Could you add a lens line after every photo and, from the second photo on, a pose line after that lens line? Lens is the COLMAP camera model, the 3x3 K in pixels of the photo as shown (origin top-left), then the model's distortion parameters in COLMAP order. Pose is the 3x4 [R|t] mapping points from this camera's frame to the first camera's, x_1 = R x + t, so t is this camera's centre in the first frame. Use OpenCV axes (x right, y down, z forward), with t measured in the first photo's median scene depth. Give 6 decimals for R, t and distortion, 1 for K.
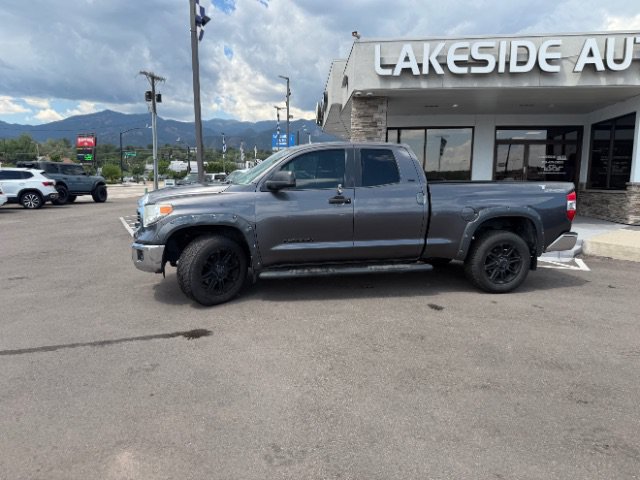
lens RADIAL K [[453.9, 0, 315.7], [0, 453.9, 237.5], [0, 0, 1]] dist [0.022257, -0.033776]
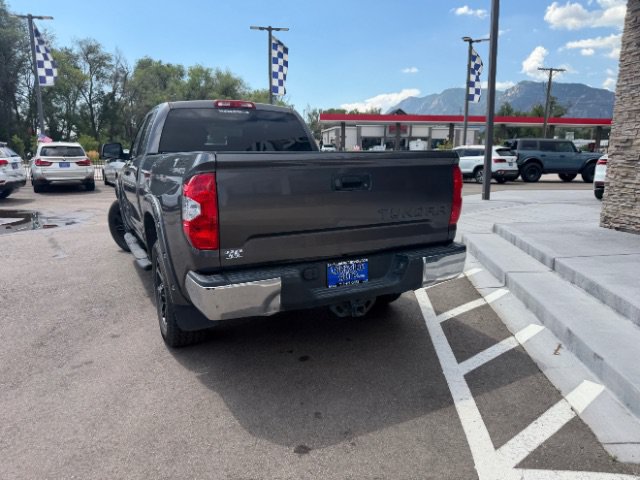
lens RADIAL K [[453.9, 0, 315.7], [0, 453.9, 242.4], [0, 0, 1]] dist [0.022257, -0.033776]
pose [[0.258844, 0.175414, -0.949858, 0.605528], [-0.122769, 0.981371, 0.147779, -0.070523], [0.958085, 0.078362, 0.275557, 0.616947]]
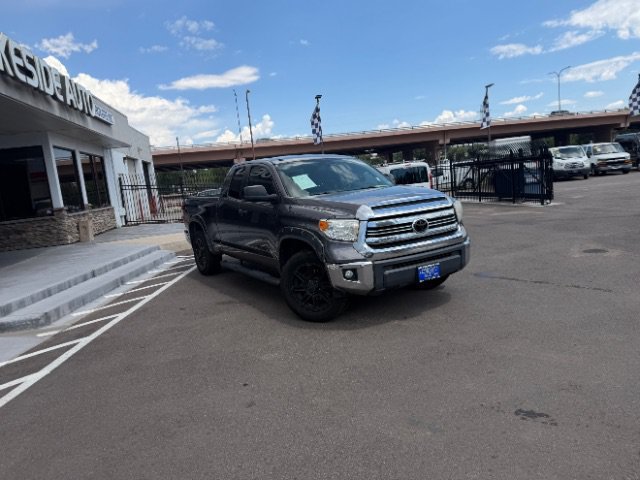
lens RADIAL K [[453.9, 0, 315.5], [0, 453.9, 240.7], [0, 0, 1]] dist [0.022257, -0.033776]
pose [[-0.340651, -0.109739, 0.933763, -0.647163], [0.215778, 0.957530, 0.191251, -0.133536], [-0.915094, 0.266635, -0.302504, 0.853336]]
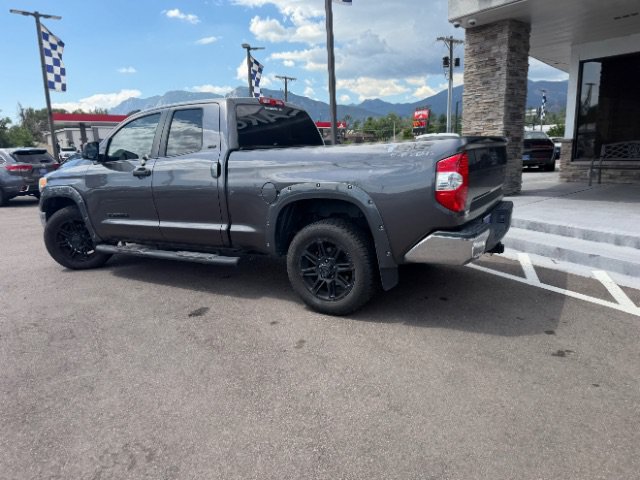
lens RADIAL K [[453.9, 0, 315.1], [0, 453.9, 243.9], [0, 0, 1]] dist [0.022257, -0.033776]
pose [[0.732013, 0.101117, -0.673745, 0.500977], [-0.046370, 0.994026, 0.098805, -0.026437], [0.679711, -0.041085, 0.732329, 0.312746]]
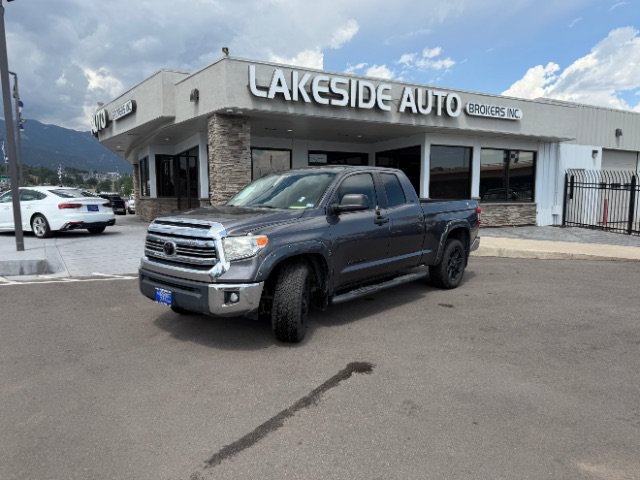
lens RADIAL K [[453.9, 0, 317.3], [0, 453.9, 244.5], [0, 0, 1]] dist [0.022257, -0.033776]
pose [[0.802065, -0.076070, 0.592373, -0.388027], [0.086699, 0.996179, 0.010535, -0.027765], [-0.590911, 0.042908, 0.805595, 0.123335]]
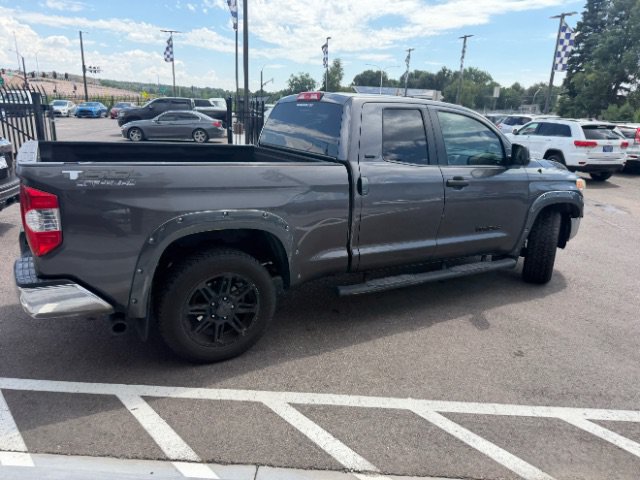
lens RADIAL K [[453.9, 0, 324.4], [0, 453.9, 242.5], [0, 0, 1]] dist [0.022257, -0.033776]
pose [[-0.944292, 0.041720, -0.326454, 0.242033], [-0.096627, 0.913070, 0.396190, -0.176254], [0.314605, 0.405664, -0.858173, 1.082685]]
